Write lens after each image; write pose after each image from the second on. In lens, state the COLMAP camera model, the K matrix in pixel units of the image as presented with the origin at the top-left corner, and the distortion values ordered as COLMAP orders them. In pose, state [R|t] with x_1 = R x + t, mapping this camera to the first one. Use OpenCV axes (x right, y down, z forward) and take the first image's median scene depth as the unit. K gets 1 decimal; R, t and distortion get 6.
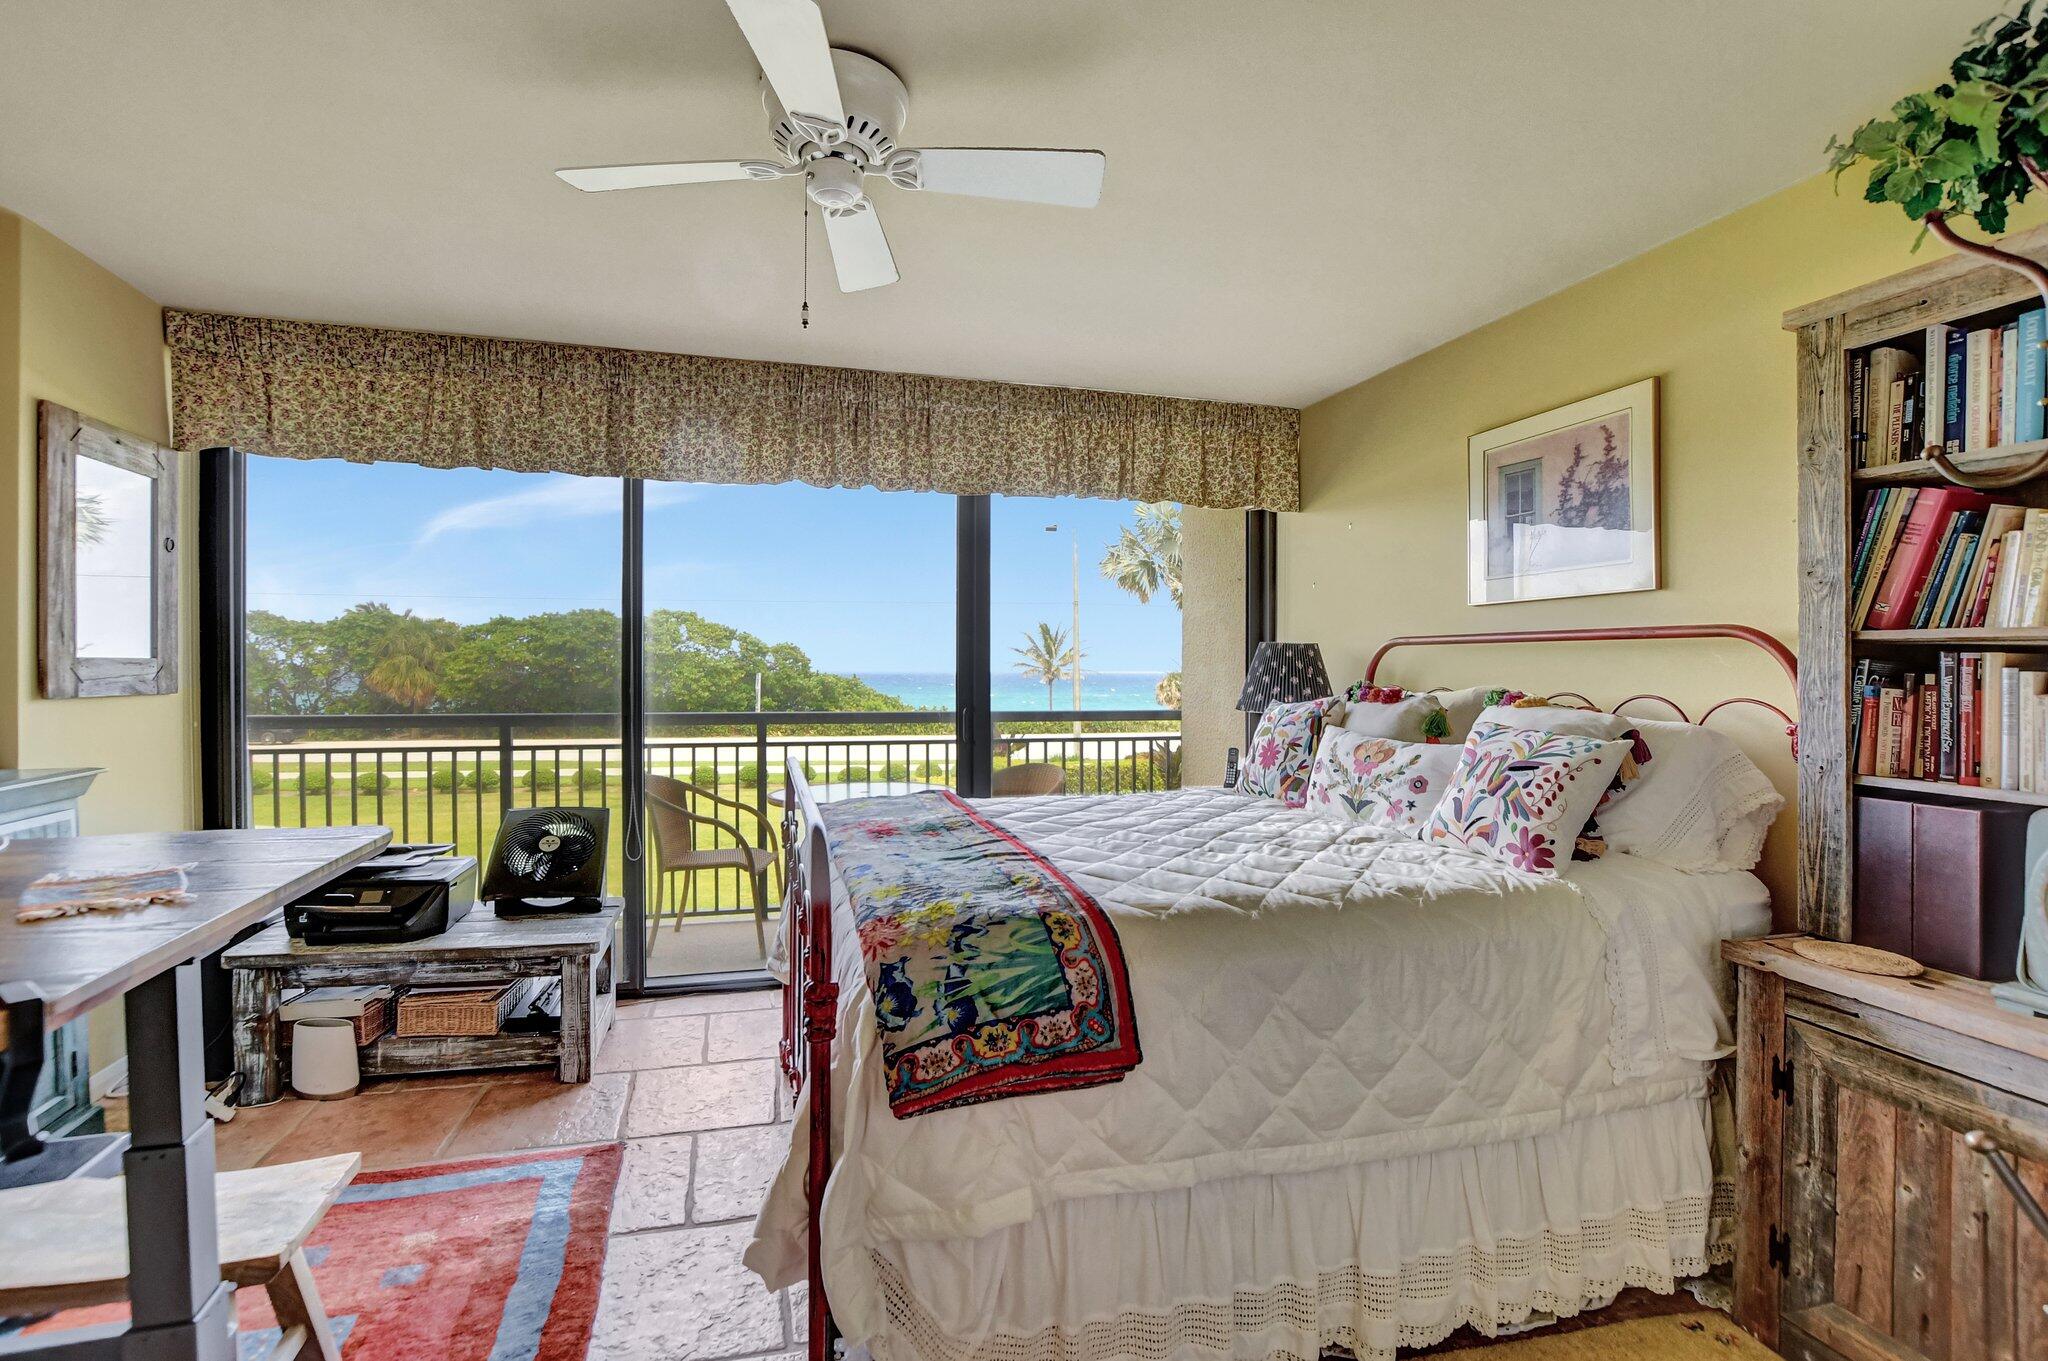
lens RADIAL K [[920.9, 0, 1012.5], [0, 920.9, 676.4], [0, 0, 1]] dist [-0.024738, 0.001076]
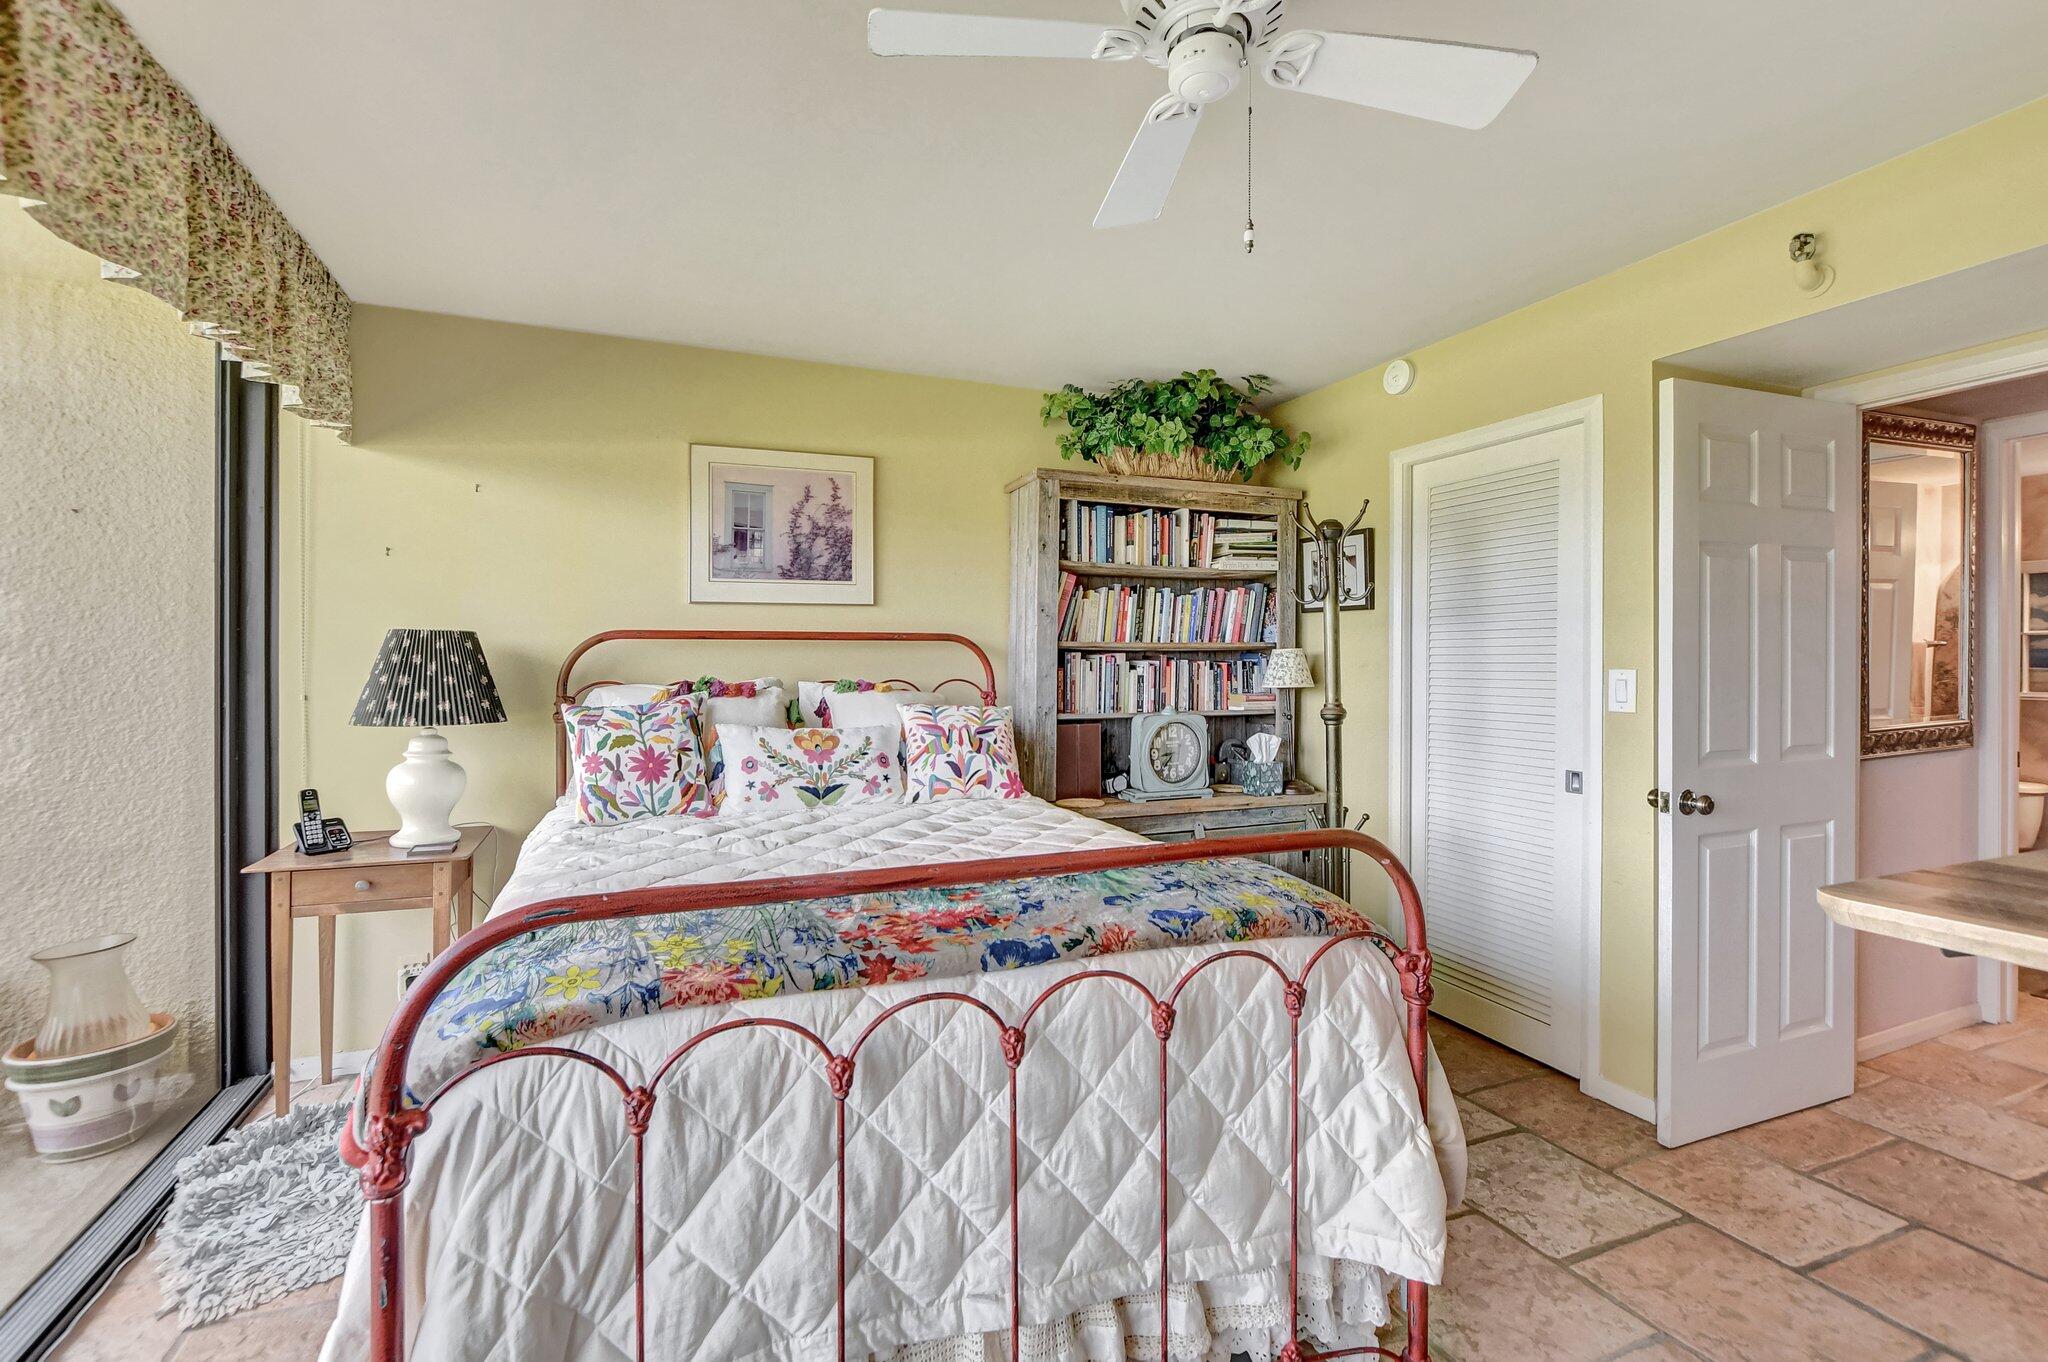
lens RADIAL K [[920.9, 0, 1010.0], [0, 920.9, 659.5], [0, 0, 1]] dist [-0.024738, 0.001076]
pose [[-0.116042, -0.004153, 0.993236, -0.711193], [0.011369, 0.999920, 0.005510, -0.016736], [-0.993179, 0.011931, -0.115986, 0.905176]]
